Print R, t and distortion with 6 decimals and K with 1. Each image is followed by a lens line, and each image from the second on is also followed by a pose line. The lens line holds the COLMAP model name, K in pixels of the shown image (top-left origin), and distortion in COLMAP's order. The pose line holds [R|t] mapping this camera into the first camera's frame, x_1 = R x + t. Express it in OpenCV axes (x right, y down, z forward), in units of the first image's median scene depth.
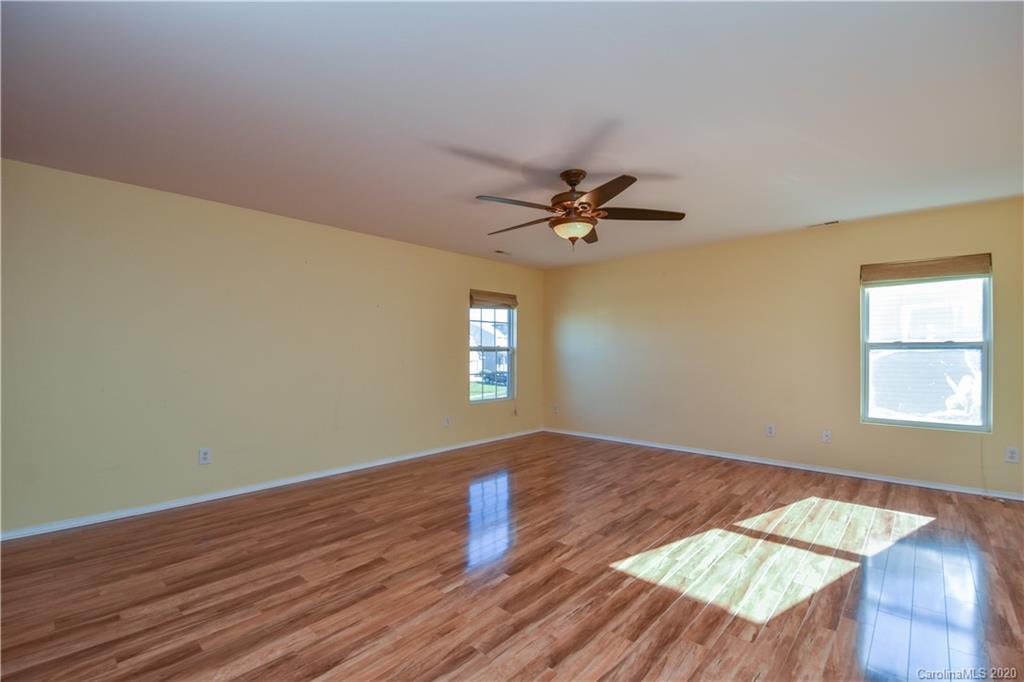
lens RADIAL K [[449.8, 0, 509.9], [0, 449.8, 354.4], [0, 0, 1]] dist [0.013167, -0.018713]
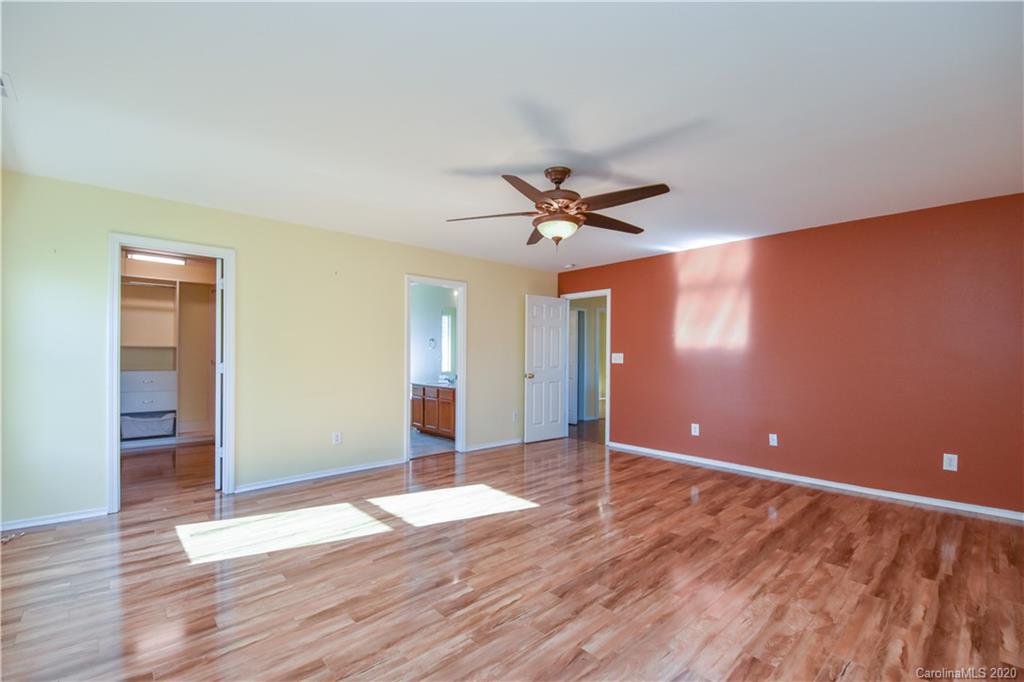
lens RADIAL K [[449.8, 0, 509.9], [0, 449.8, 354.4], [0, 0, 1]] dist [0.013167, -0.018713]
pose [[-0.995924, -0.005274, 0.090047, 0.153320], [-0.004794, 0.999973, 0.005544, -0.015035], [-0.090074, 0.005090, -0.995922, 1.972235]]
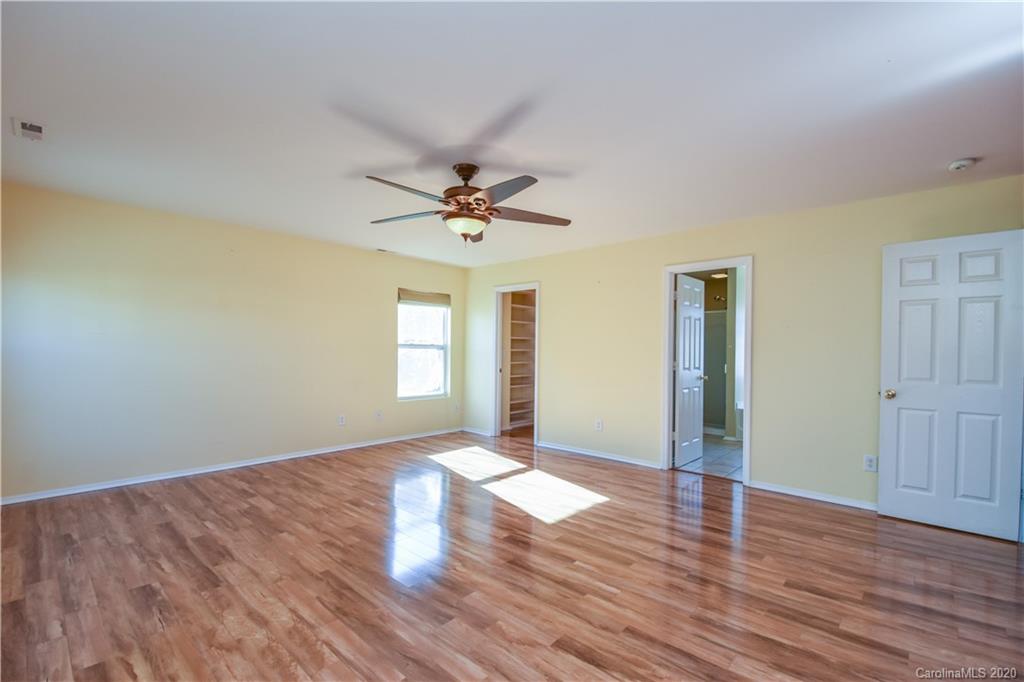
lens RADIAL K [[449.8, 0, 509.9], [0, 449.8, 354.4], [0, 0, 1]] dist [0.013167, -0.018713]
pose [[0.000829, -0.008363, 0.999965, -0.834075], [-0.006519, 0.999944, 0.008368, -0.008927], [-0.999978, -0.006526, 0.000774, 0.902030]]
